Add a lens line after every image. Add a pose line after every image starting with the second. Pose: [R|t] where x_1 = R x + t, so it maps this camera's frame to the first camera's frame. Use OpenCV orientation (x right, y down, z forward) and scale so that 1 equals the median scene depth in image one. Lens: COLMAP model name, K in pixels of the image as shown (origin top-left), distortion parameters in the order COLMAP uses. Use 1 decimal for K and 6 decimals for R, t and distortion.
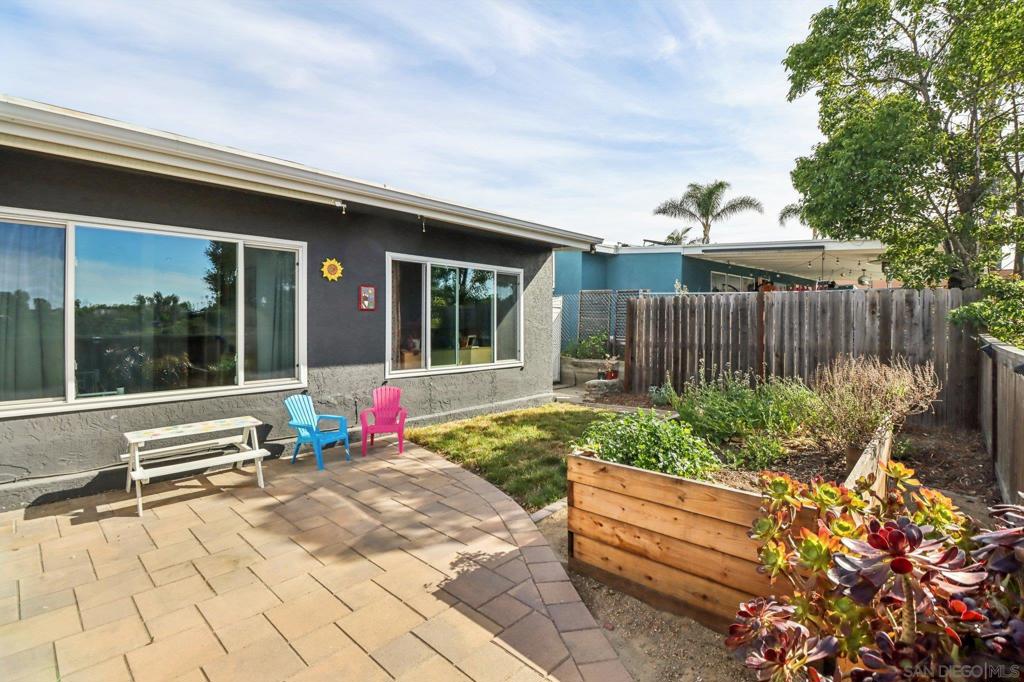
lens RADIAL K [[479.3, 0, 503.8], [0, 479.3, 320.0], [0, 0, 1]] dist [-0.030054, -0.001015]
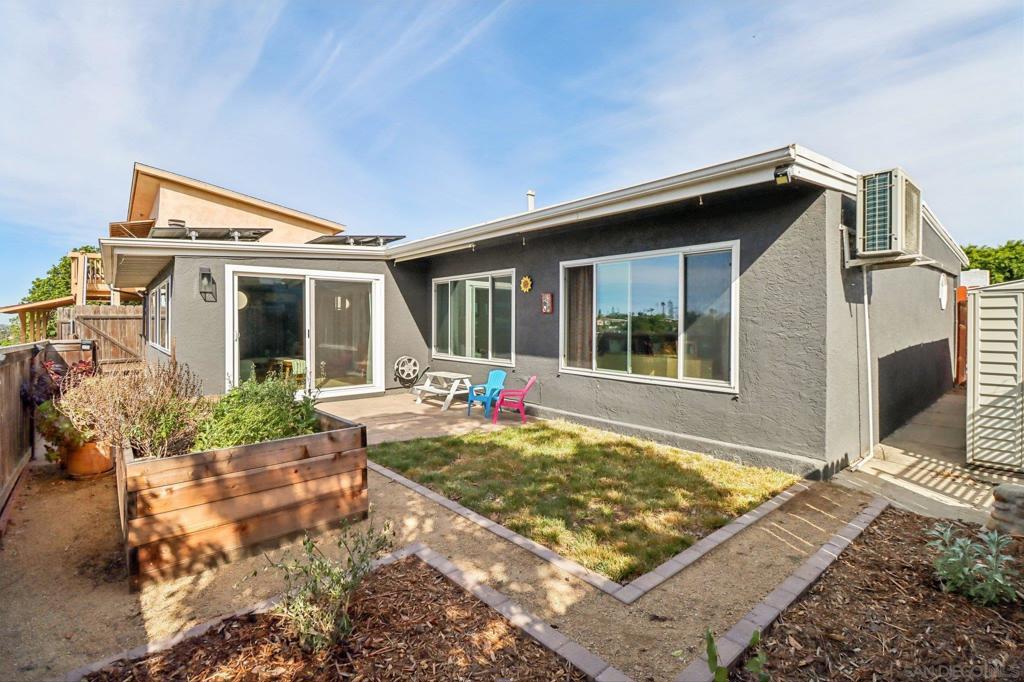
lens RADIAL K [[479.3, 0, 511.7], [0, 479.3, 331.5], [0, 0, 1]] dist [-0.030054, -0.001015]
pose [[-0.122246, 0.014208, -0.992398, 0.908507], [-0.004425, 0.999880, 0.014860, 0.008236], [0.992490, 0.006208, -0.122169, 1.020073]]
